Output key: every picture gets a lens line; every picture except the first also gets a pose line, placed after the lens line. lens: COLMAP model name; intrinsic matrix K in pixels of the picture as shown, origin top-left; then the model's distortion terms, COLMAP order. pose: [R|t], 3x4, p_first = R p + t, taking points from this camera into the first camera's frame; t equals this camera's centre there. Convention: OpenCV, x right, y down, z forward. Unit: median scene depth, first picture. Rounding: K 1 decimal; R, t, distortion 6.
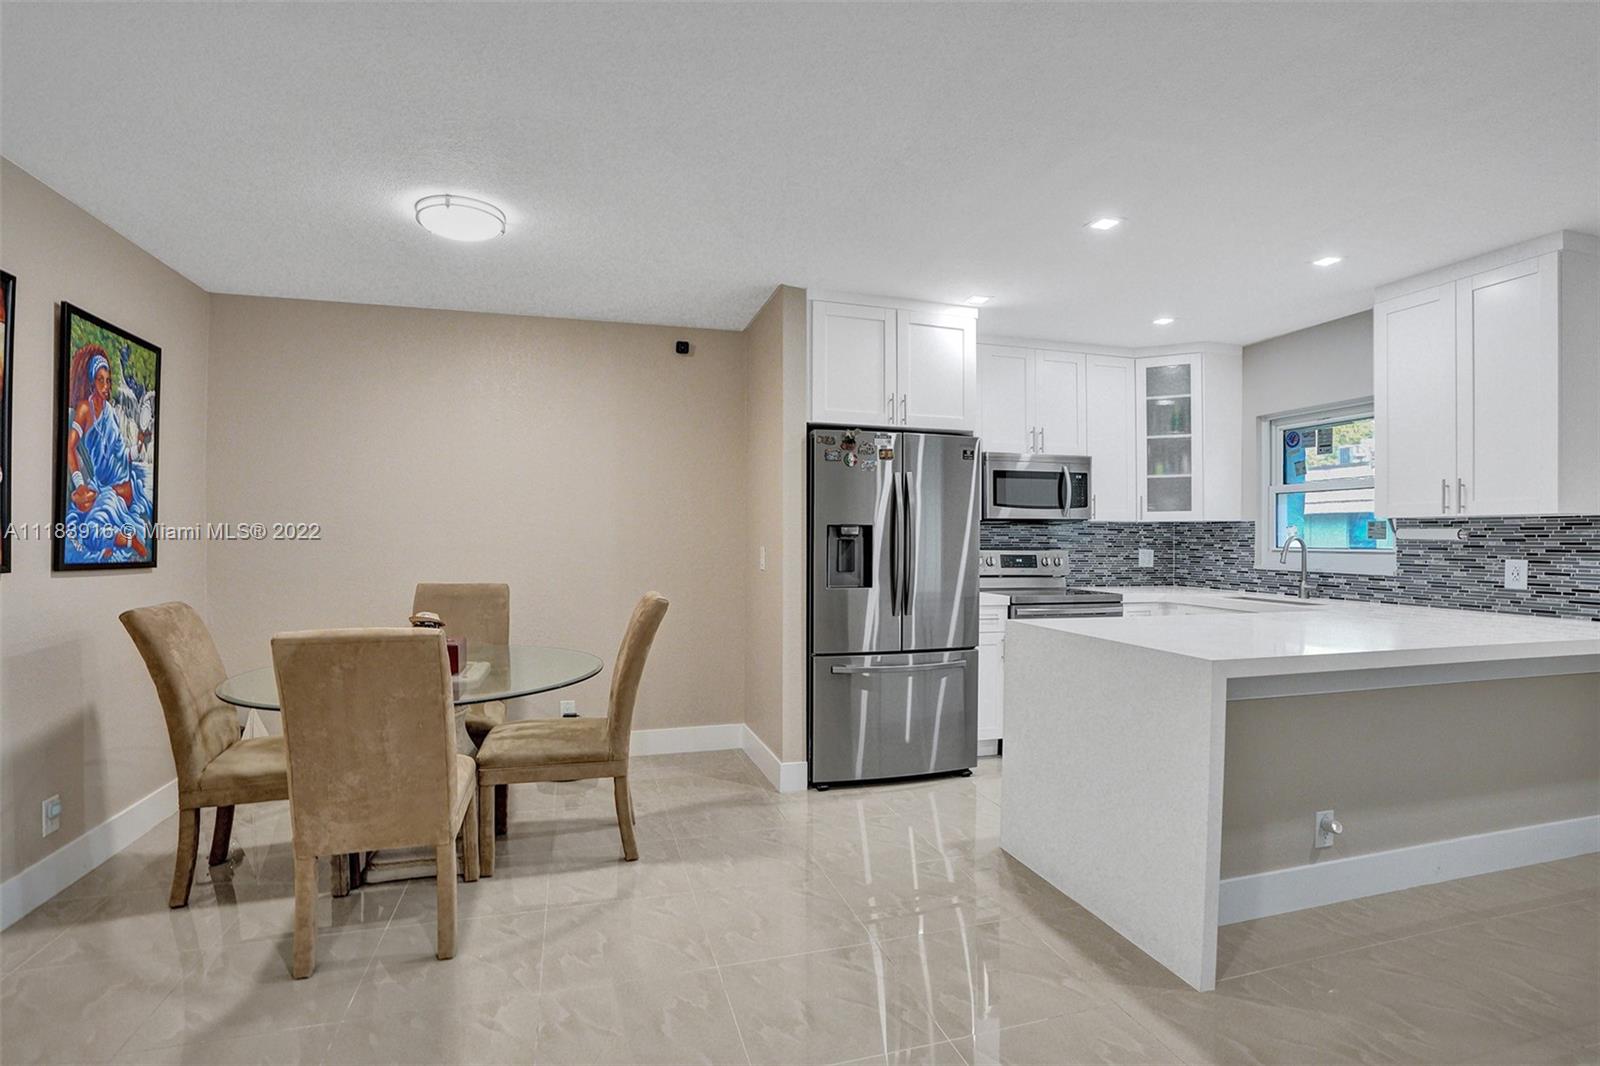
lens RADIAL K [[764.9, 0, 819.2], [0, 764.9, 545.7], [0, 0, 1]] dist [-0.057717, 0.022451]
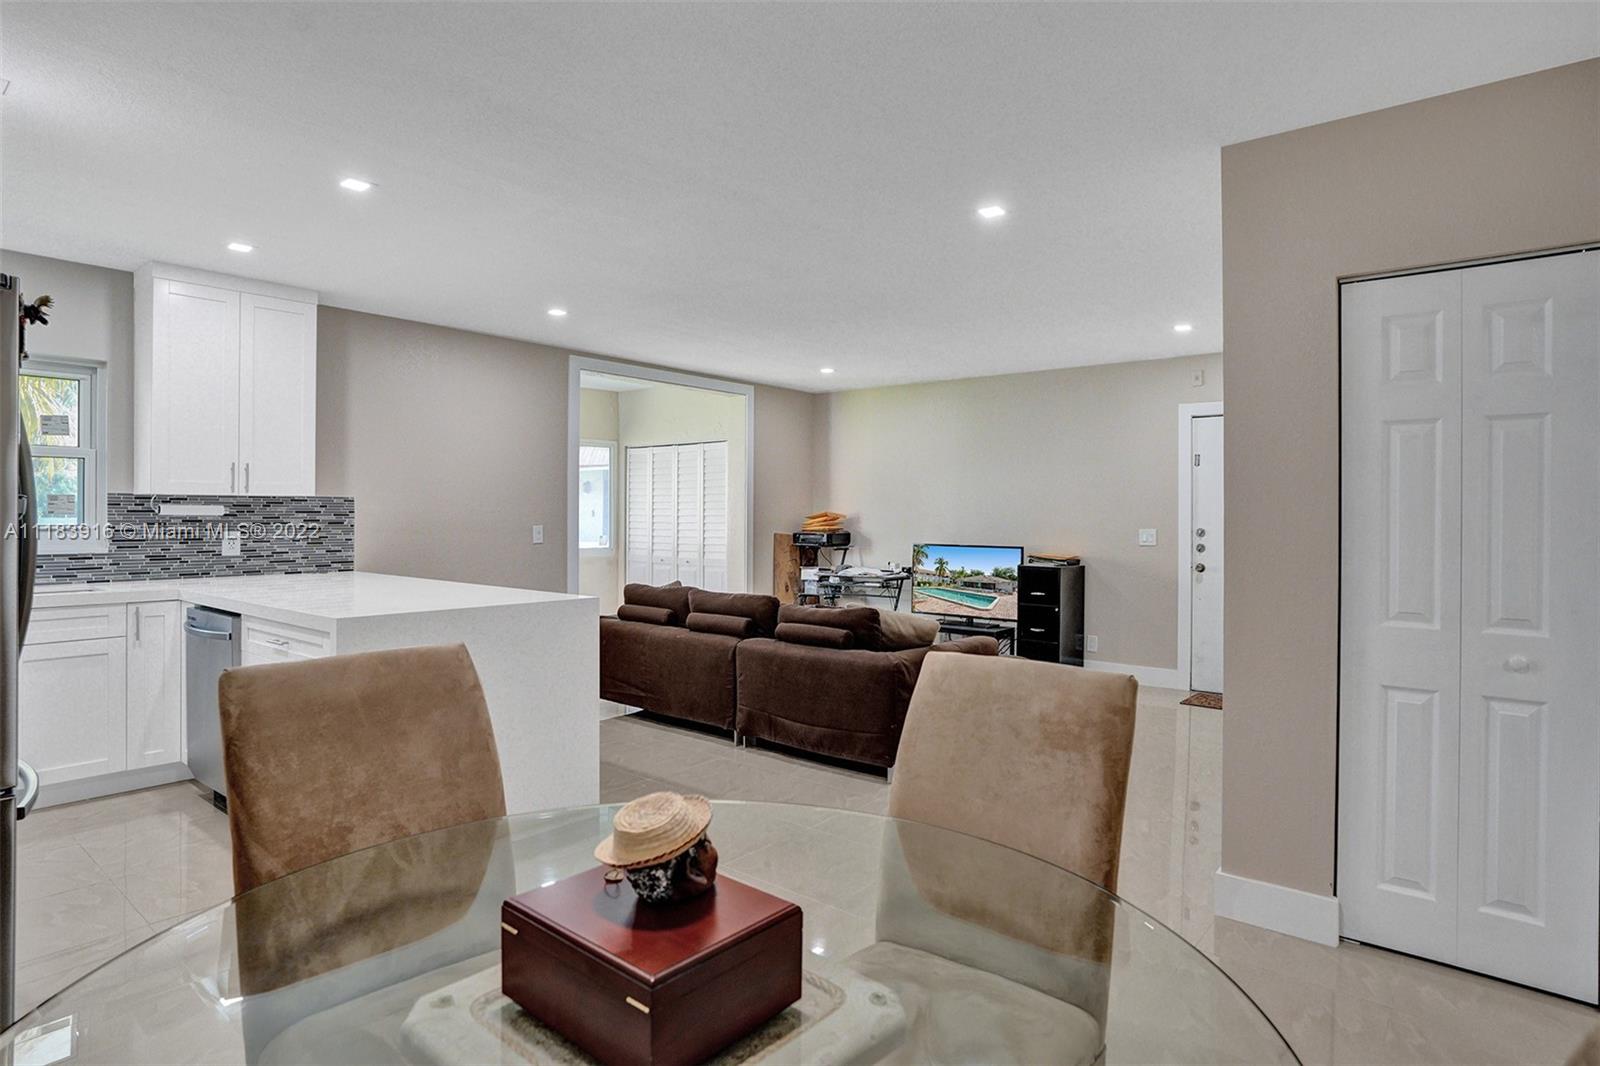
lens RADIAL K [[887.3, 0, 829.5], [0, 887.3, 508.0], [0, 0, 1]] dist [-0.048336, 0.022346]
pose [[-0.548500, -0.003491, 0.836143, -0.686086], [0.002735, 0.999978, 0.005970, -0.022023], [-0.836146, 0.005561, -0.548479, 0.845756]]
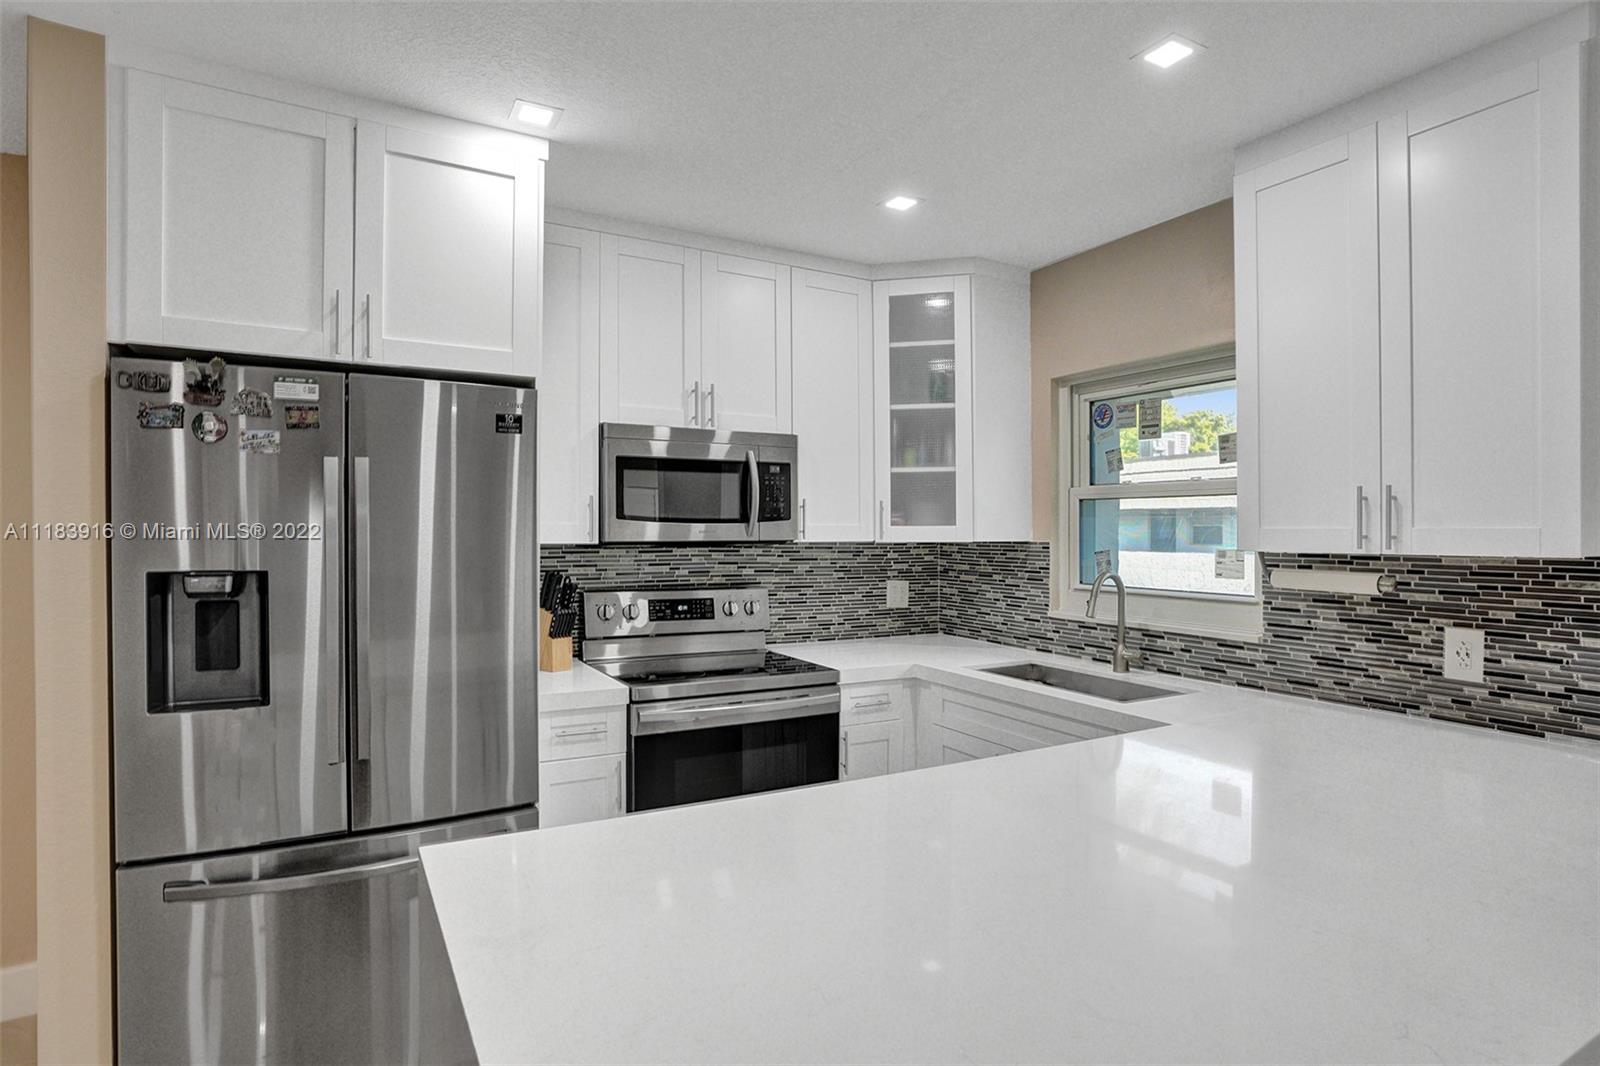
lens RADIAL K [[827.4, 0, 799.6], [0, 827.4, 541.3], [0, 0, 1]] dist [-0.060771, 0.028537]
pose [[0.976263, -0.001447, 0.216583, 0.269950], [0.000614, 0.999992, 0.003913, -0.045135], [-0.216587, -0.003687, 0.976256, 0.443475]]
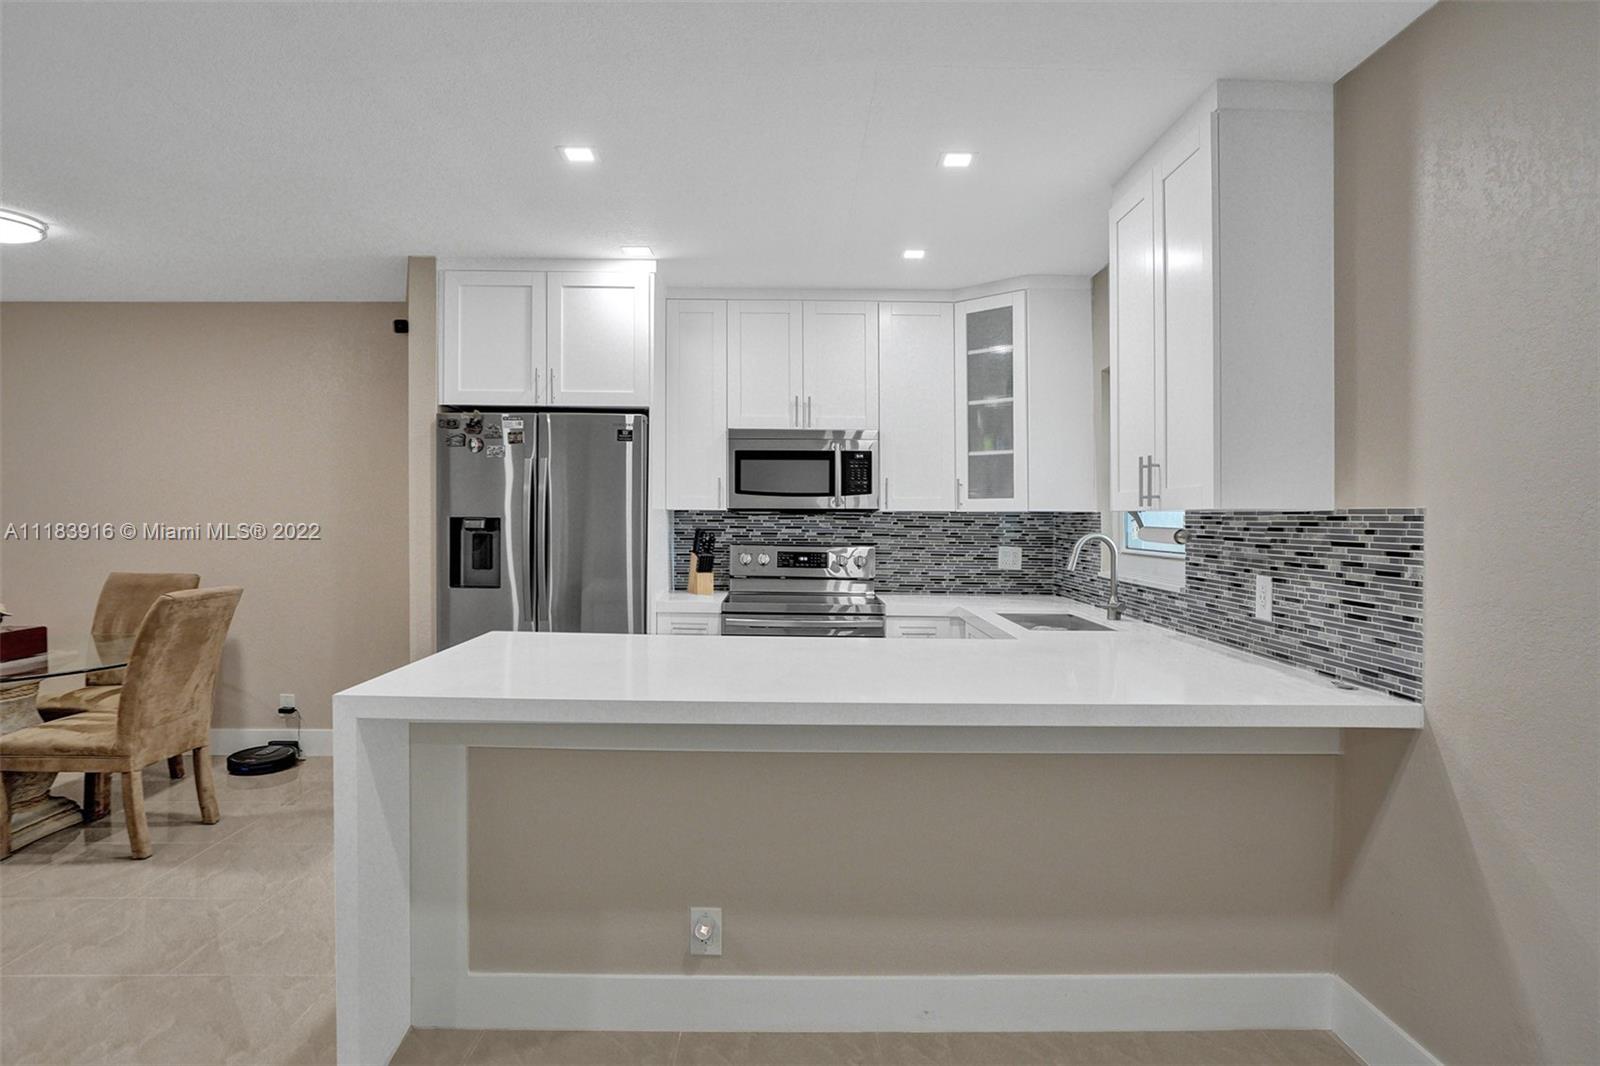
lens RADIAL K [[887.3, 0, 808.7], [0, 887.3, 525.9], [0, 0, 1]] dist [-0.048336, 0.022346]
pose [[0.961533, 0.007982, -0.274575, 0.673231], [-0.008712, 0.999961, -0.001439, -0.018700], [0.274552, 0.003776, 0.961565, 0.114788]]
